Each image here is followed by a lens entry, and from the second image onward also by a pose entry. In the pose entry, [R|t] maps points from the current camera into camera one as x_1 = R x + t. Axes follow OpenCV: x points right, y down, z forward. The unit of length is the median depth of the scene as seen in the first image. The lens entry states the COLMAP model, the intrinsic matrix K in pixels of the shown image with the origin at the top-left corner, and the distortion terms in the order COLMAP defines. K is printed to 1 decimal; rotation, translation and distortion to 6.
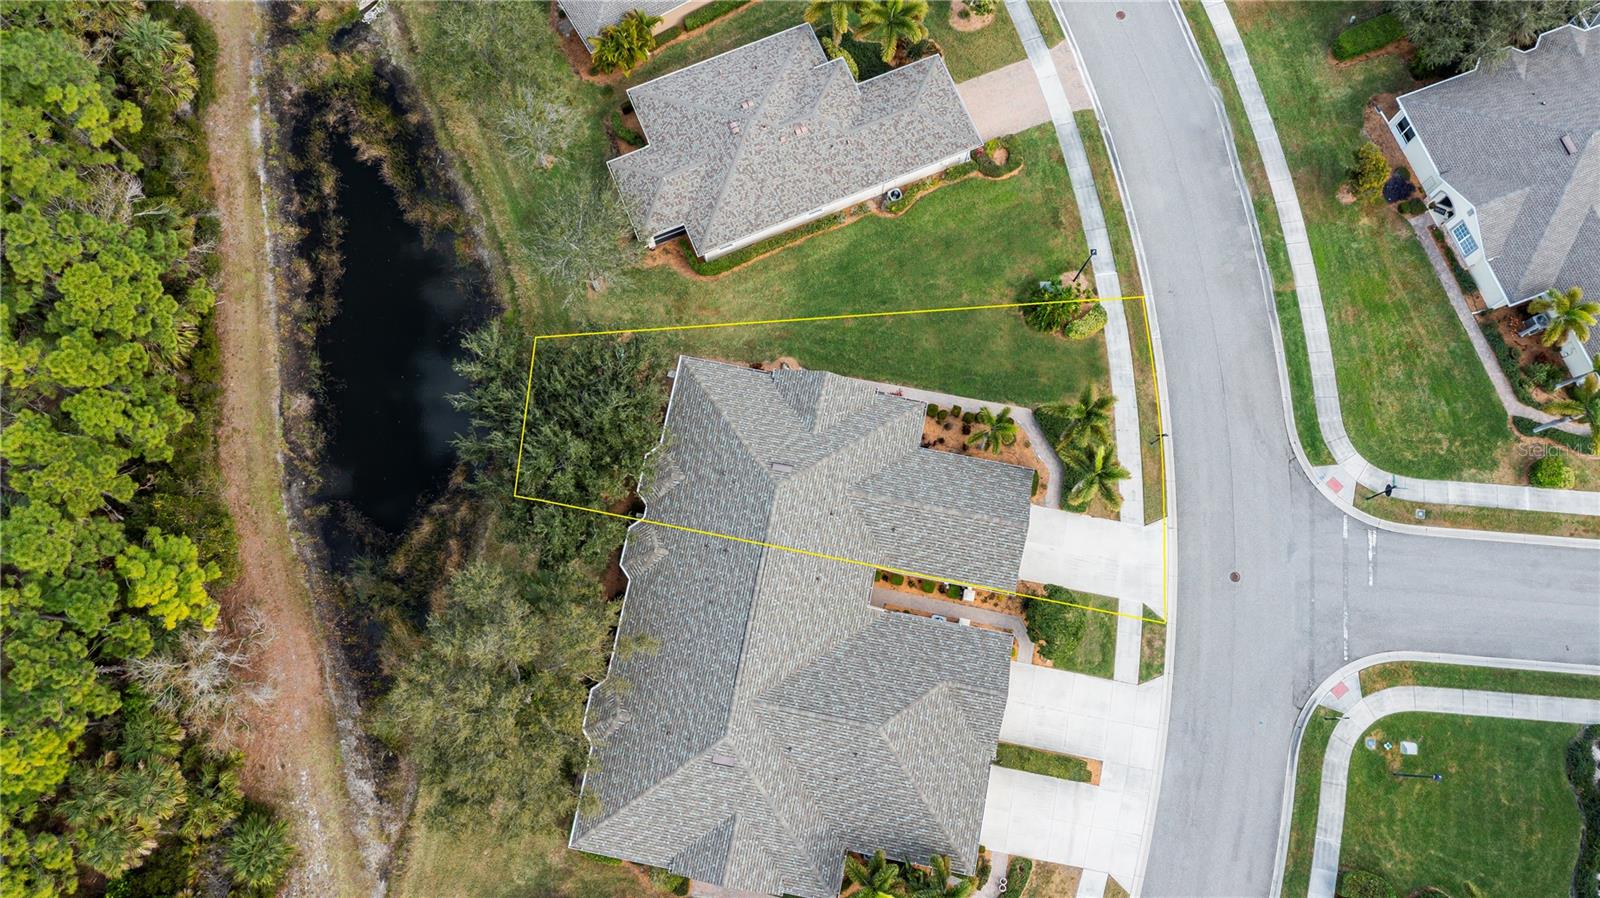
lens RADIAL K [[1258.9, 0, 800.0], [0, 1258.9, 449.0], [0, 0, 1]] dist [-0.005233, -0.008704]
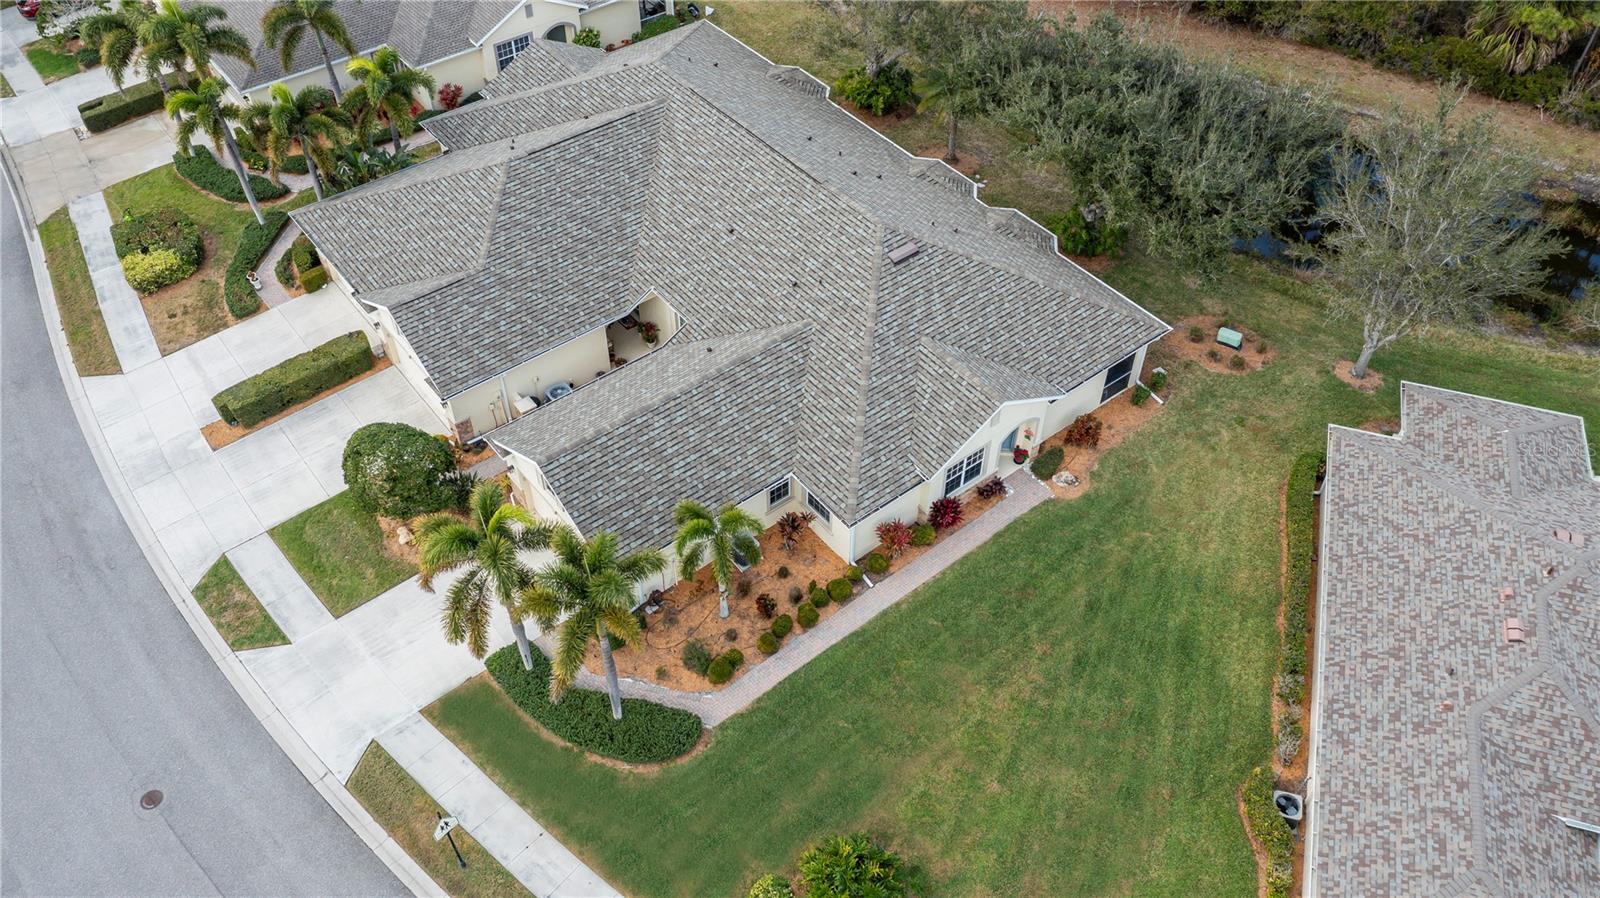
lens RADIAL K [[1258.9, 0, 800.0], [0, 1258.9, 449.0], [0, 0, 1]] dist [-0.005233, -0.008704]
pose [[-0.650979, 0.540771, -0.532722, 0.358257], [-0.740159, -0.296404, 0.603580, -0.312184], [0.168498, 0.787217, 0.593210, 0.645183]]
